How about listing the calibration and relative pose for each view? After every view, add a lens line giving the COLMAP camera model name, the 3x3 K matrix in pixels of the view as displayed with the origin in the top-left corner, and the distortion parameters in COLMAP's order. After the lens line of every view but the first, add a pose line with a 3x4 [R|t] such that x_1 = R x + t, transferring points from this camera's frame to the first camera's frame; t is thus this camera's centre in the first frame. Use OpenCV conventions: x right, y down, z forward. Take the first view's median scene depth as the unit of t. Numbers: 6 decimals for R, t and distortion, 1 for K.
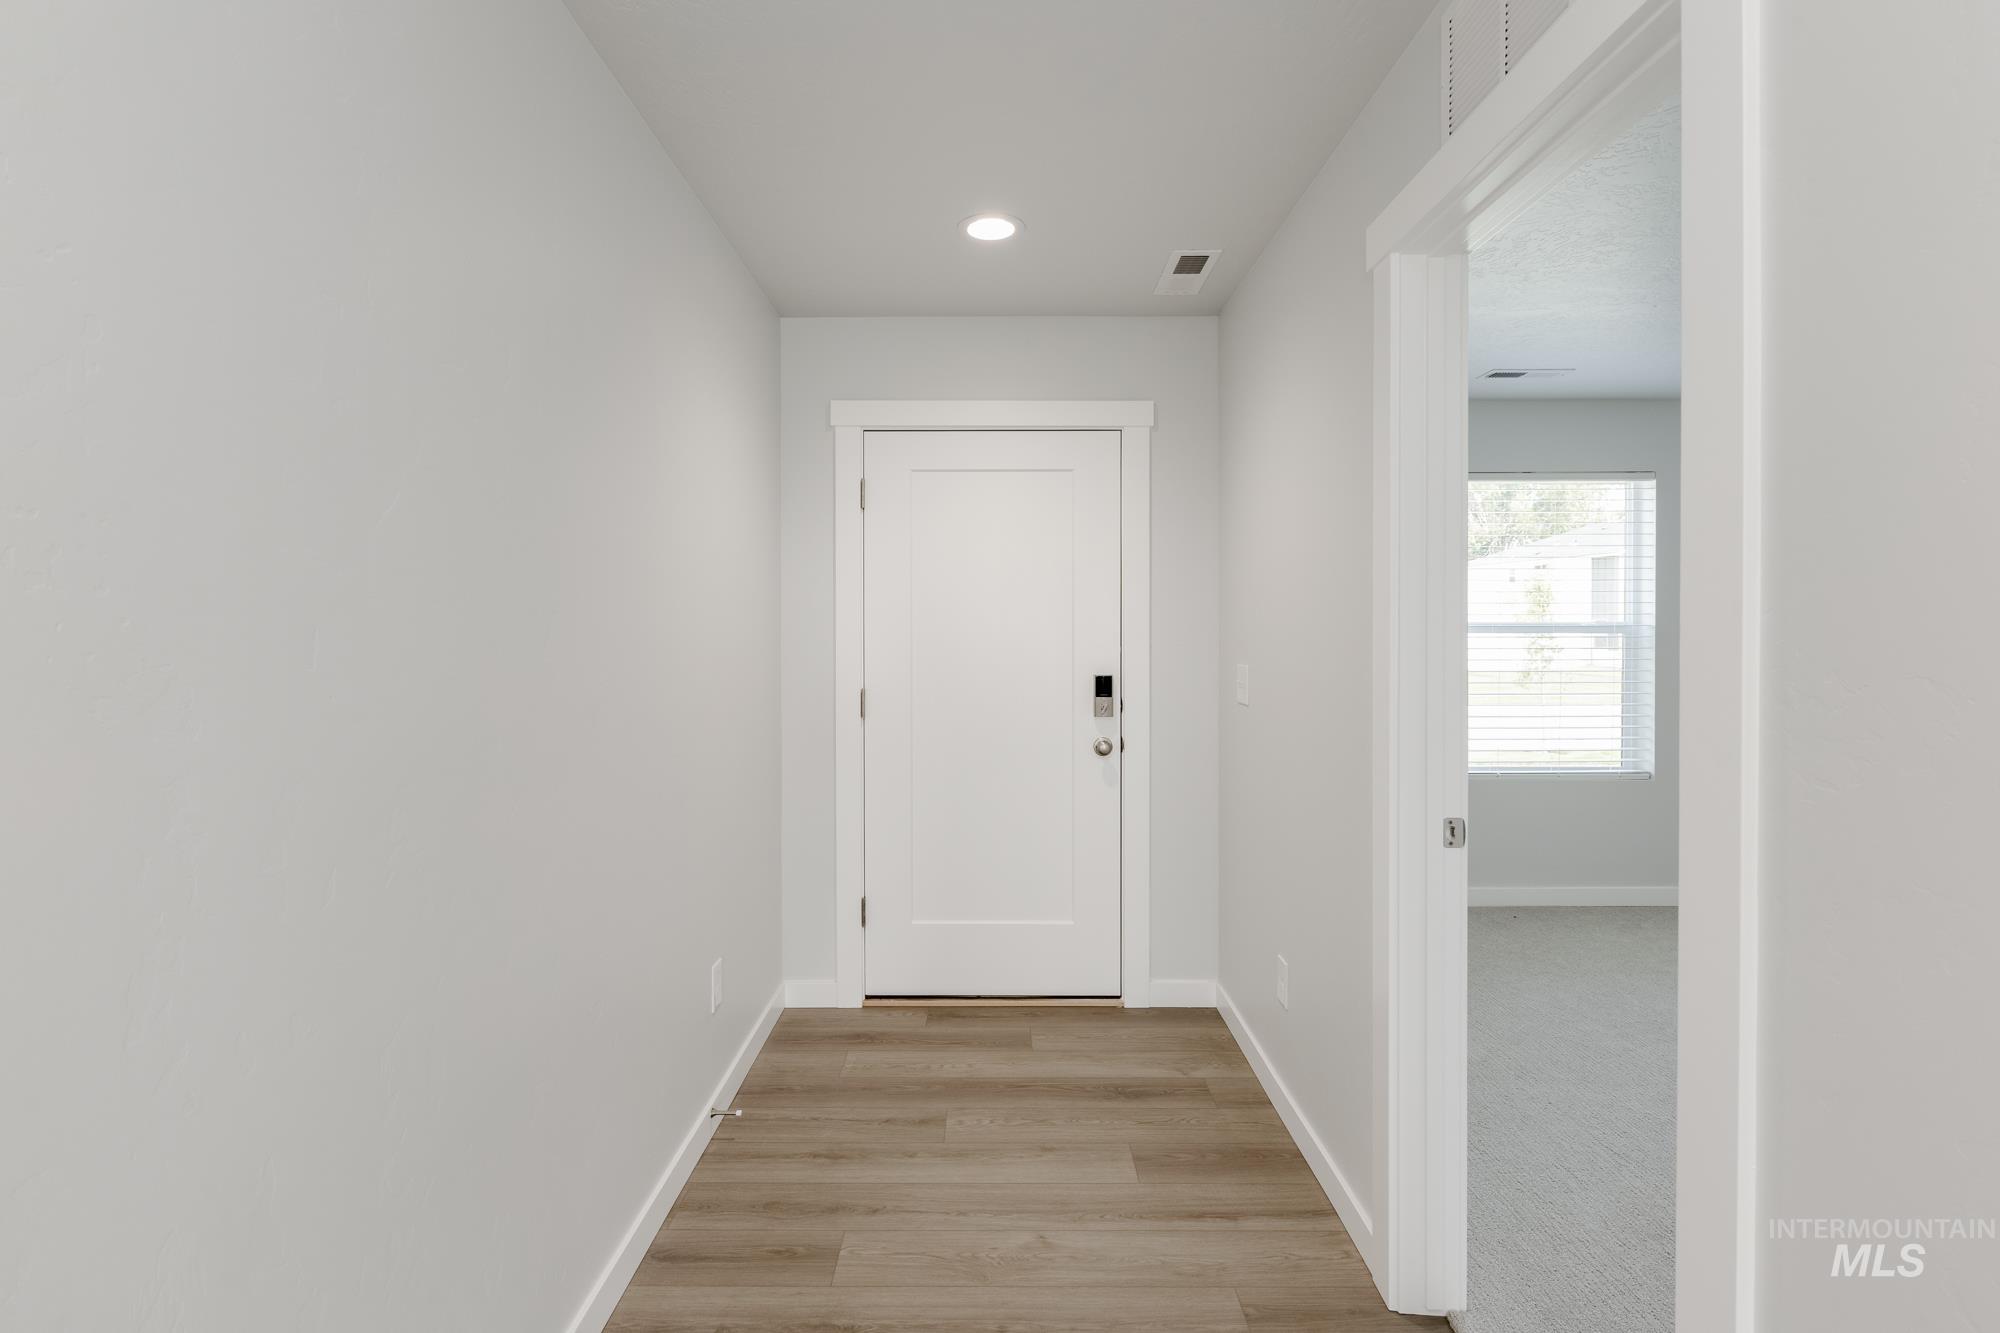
lens RADIAL K [[865.0, 0, 999.7], [0, 865.0, 663.5], [0, 0, 1]] dist [0.015810, -0.000388]
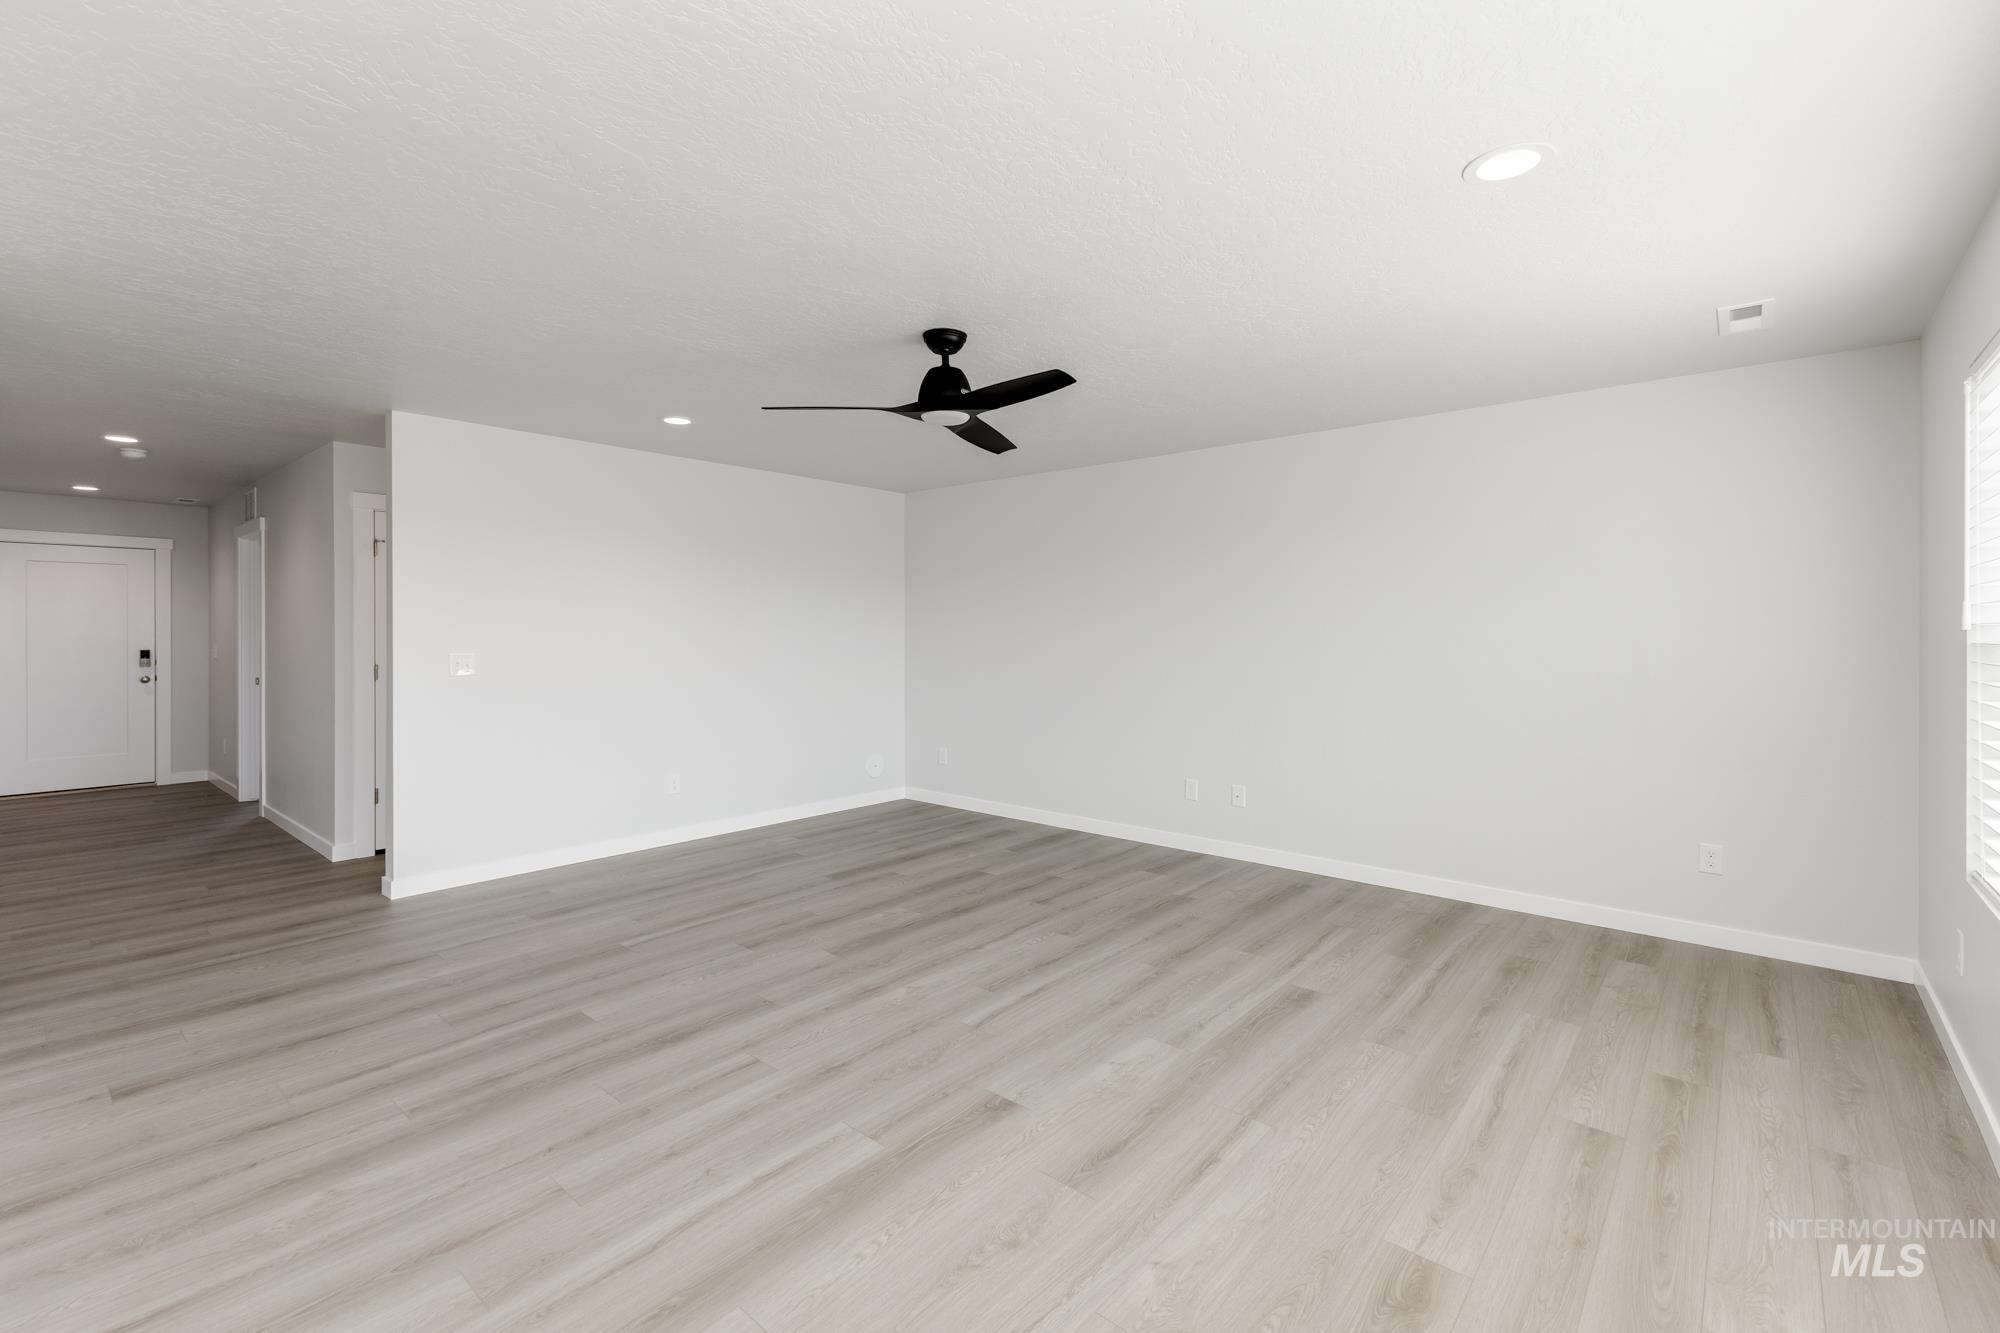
lens RADIAL K [[865.0, 0, 992.2], [0, 865.0, 631.8], [0, 0, 1]] dist [0.015810, -0.000388]
pose [[0.655577, 0.001018, 0.755128, -0.184871], [0.005496, 0.999966, -0.006120, -0.009724], [-0.755109, 0.008162, 0.655549, -2.449416]]
